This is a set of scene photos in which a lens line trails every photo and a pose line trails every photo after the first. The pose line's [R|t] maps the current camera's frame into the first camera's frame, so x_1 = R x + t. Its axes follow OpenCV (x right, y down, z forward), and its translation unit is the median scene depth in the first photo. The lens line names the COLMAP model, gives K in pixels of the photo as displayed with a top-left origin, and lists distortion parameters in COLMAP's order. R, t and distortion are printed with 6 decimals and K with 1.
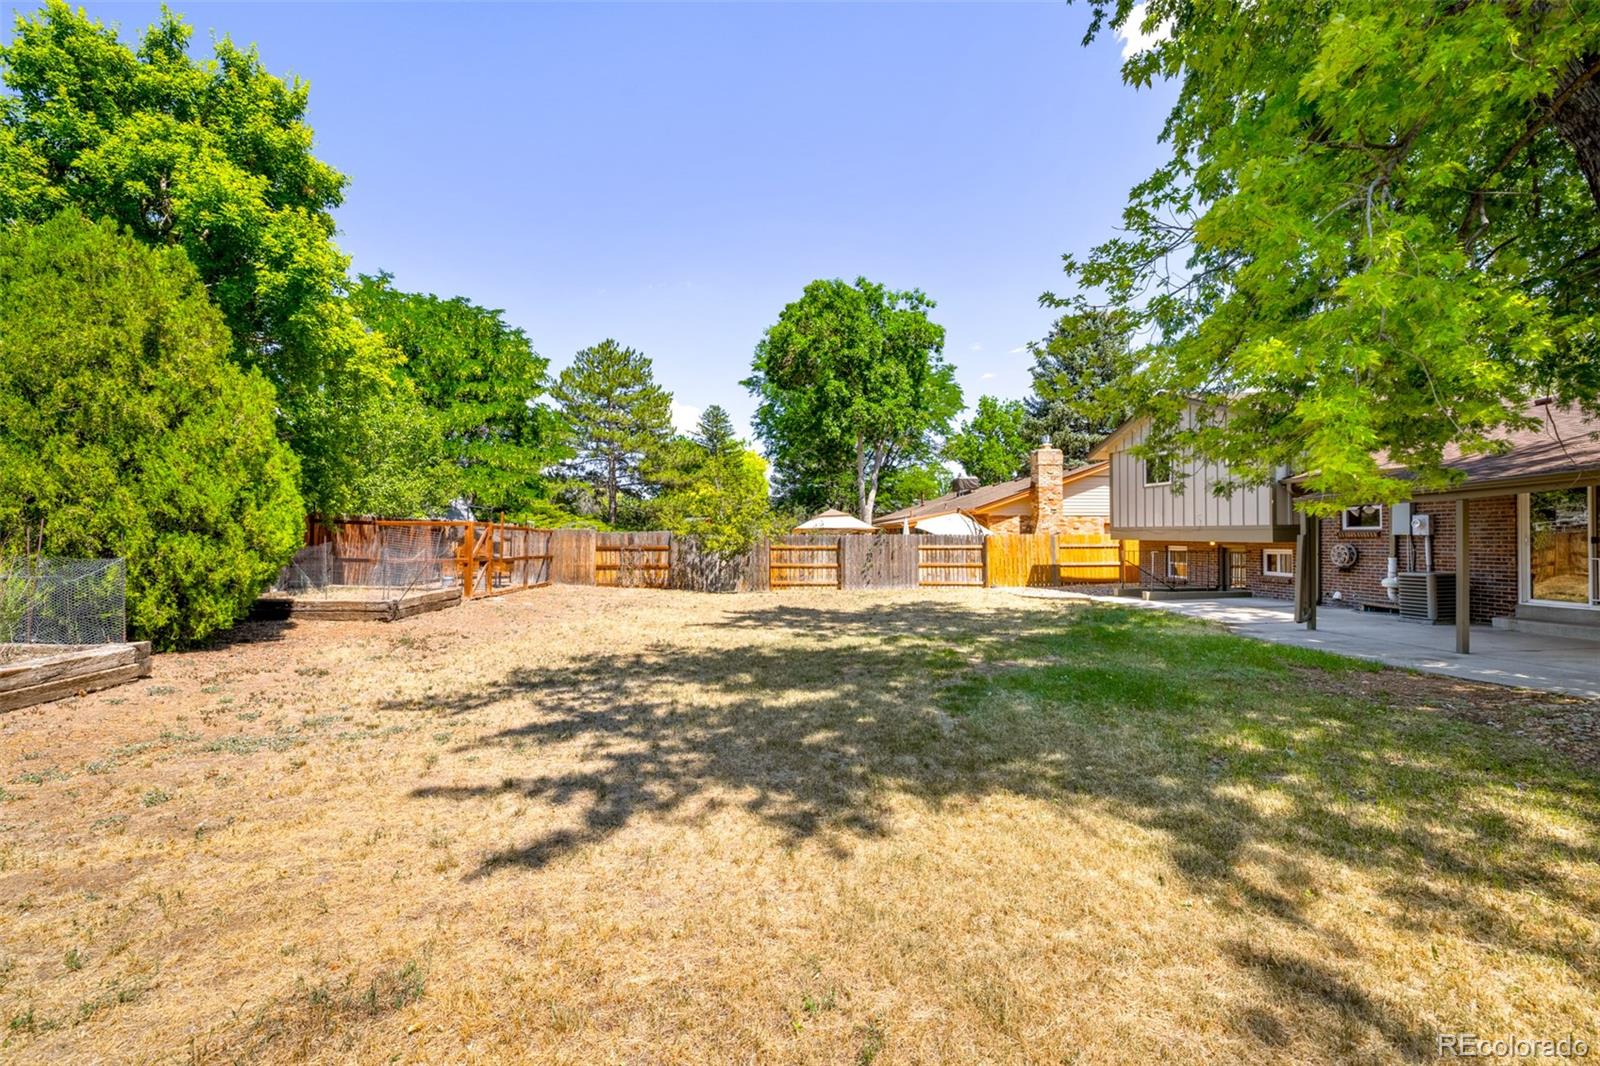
lens RADIAL K [[685.4, 0, 795.9], [0, 685.4, 532.8], [0, 0, 1]] dist [0.003923, 0.000584]
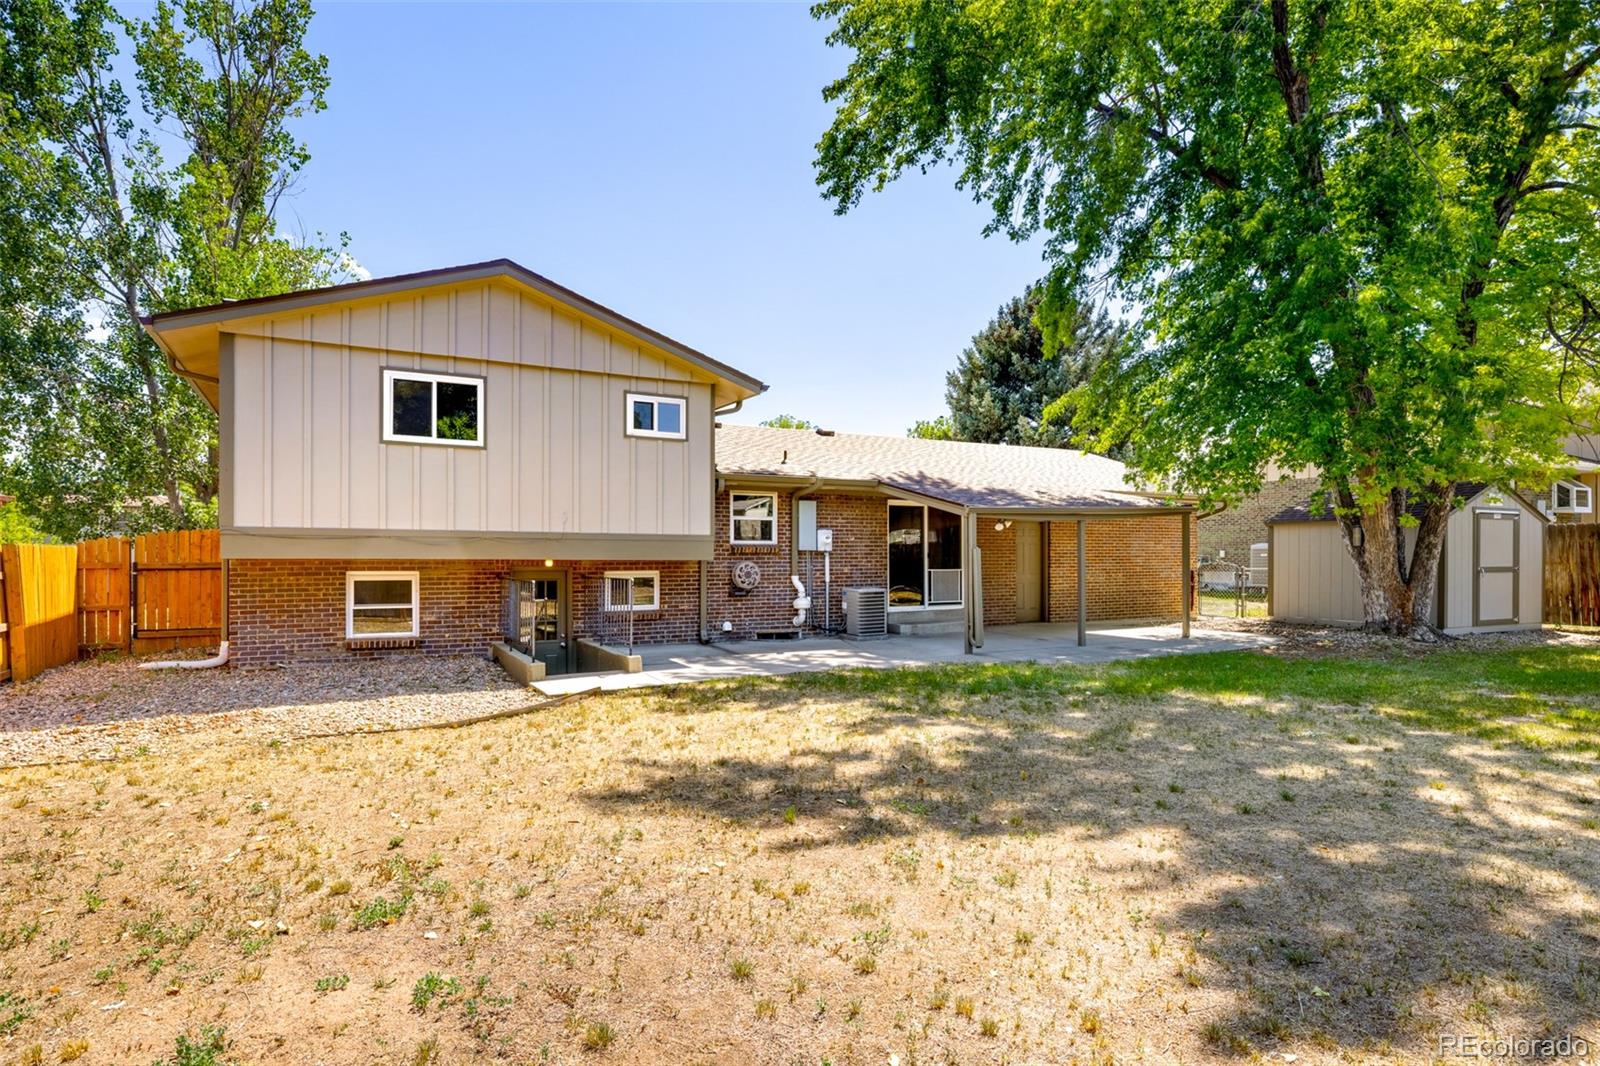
lens RADIAL K [[869.7, 0, 802.2], [0, 869.7, 540.4], [0, 0, 1]] dist [0.000289, 0.002414]
pose [[-0.386520, 0.011723, 0.922207, -0.166519], [-0.007486, 0.999846, -0.015848, 0.007698], [-0.922251, -0.013029, -0.386373, 1.319146]]
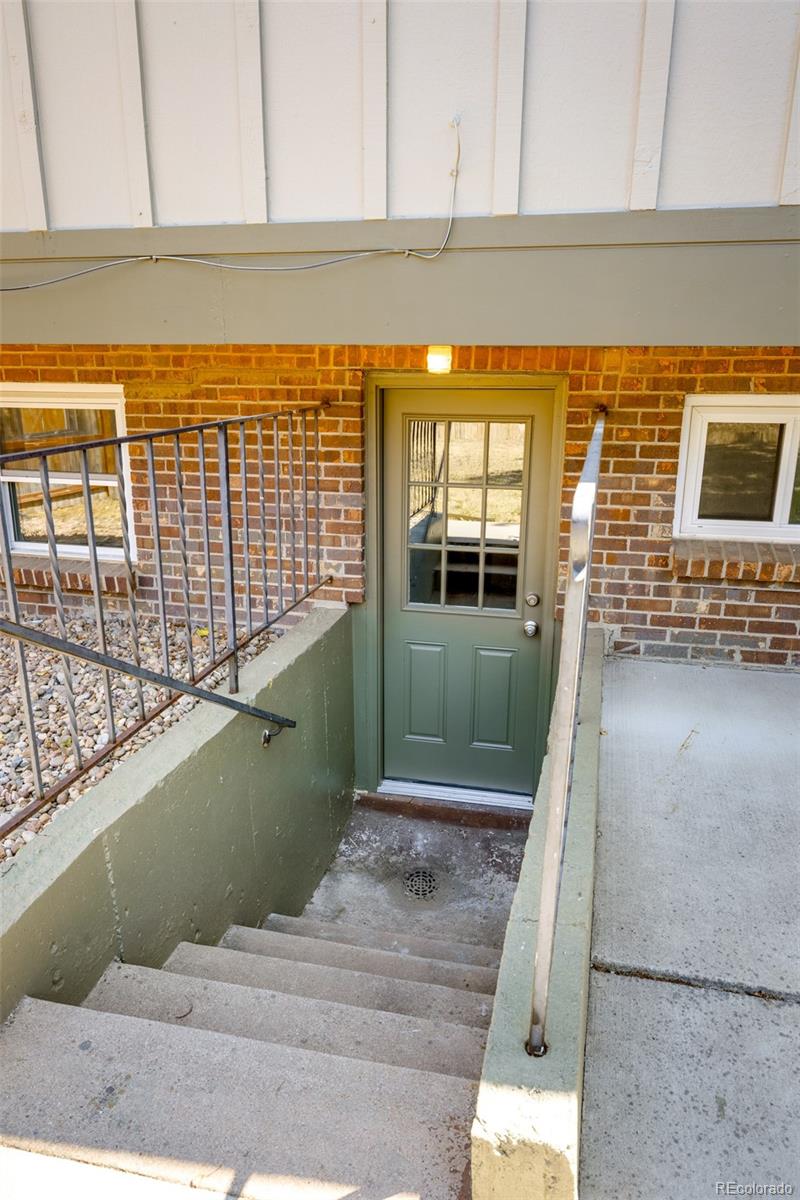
lens RADIAL K [[813.7, 0, 398.2], [0, 813.7, 602.8], [0, 0, 1]] dist [-0.000950, 0.000143]
pose [[0.338883, -0.260064, 0.904171, 0.522553], [-0.008127, 0.960192, 0.279224, 0.020284], [-0.940793, -0.101973, 0.323279, 1.149151]]
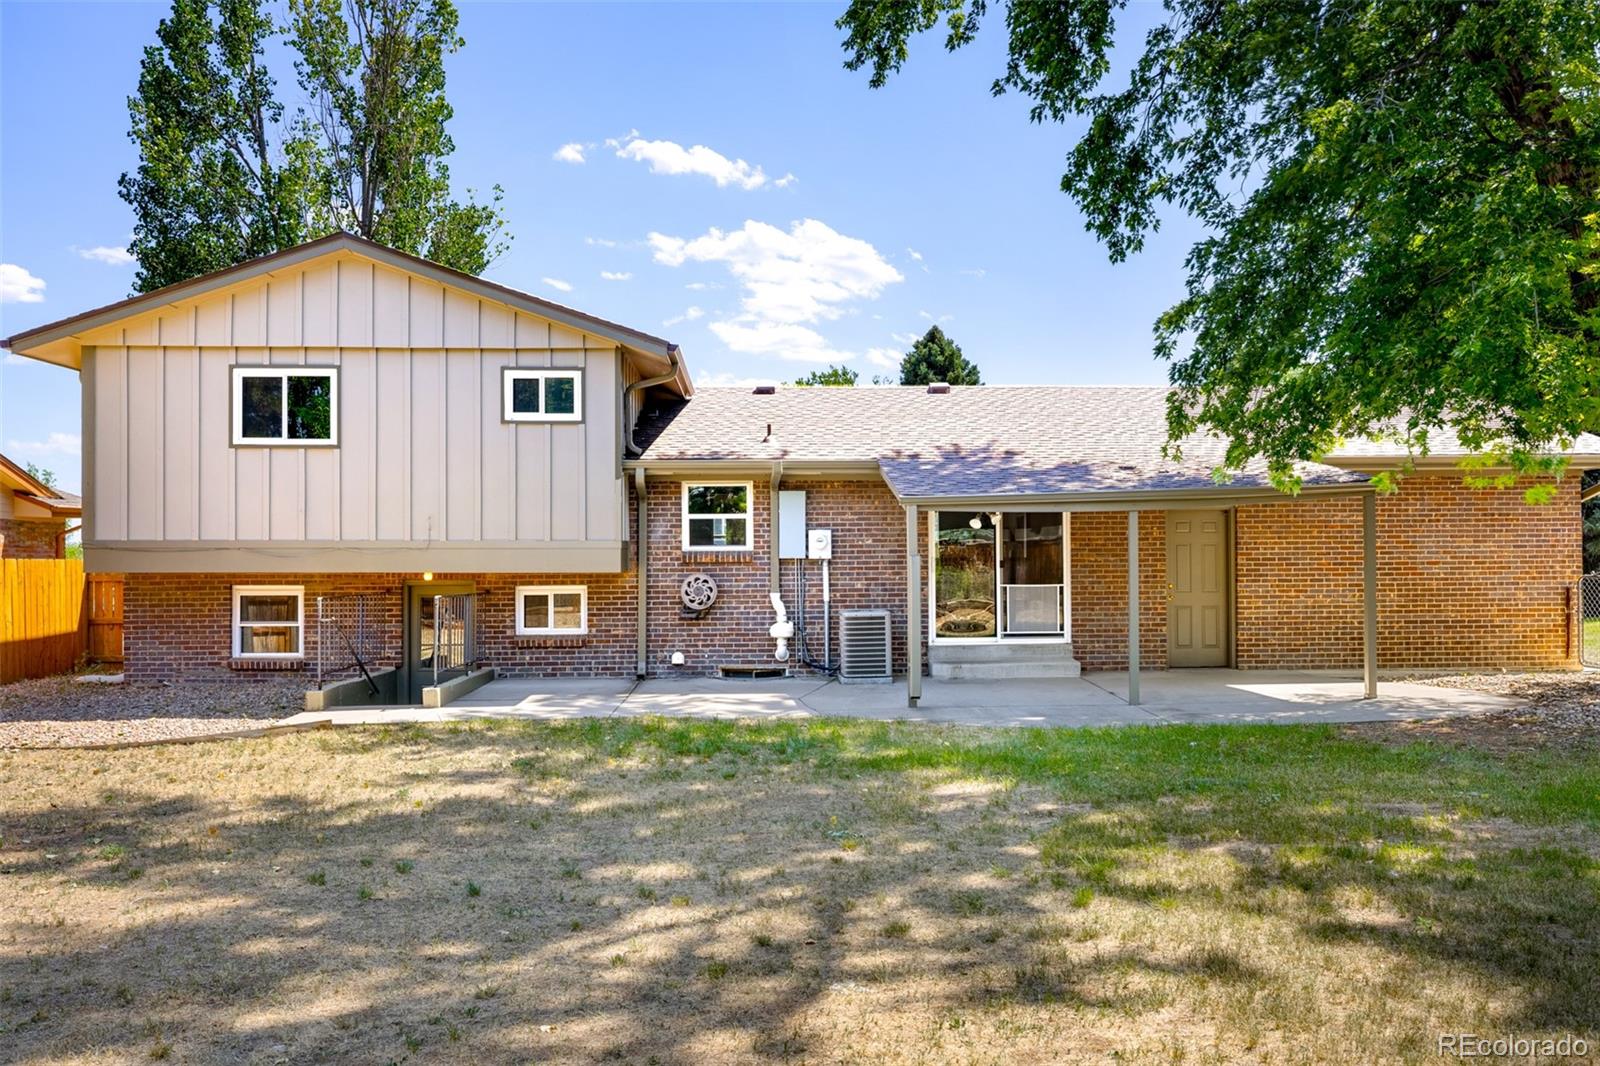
lens RADIAL K [[1257.0, 0, 795.8], [0, 1257.0, 536.4], [0, 0, 1]] dist [-0.001324, -0.006652]
pose [[0.064632, 0.013881, 0.997813, -0.312617], [-0.000433, 0.999904, -0.013882, -0.001062], [-0.997909, 0.000465, 0.064632, 0.832928]]
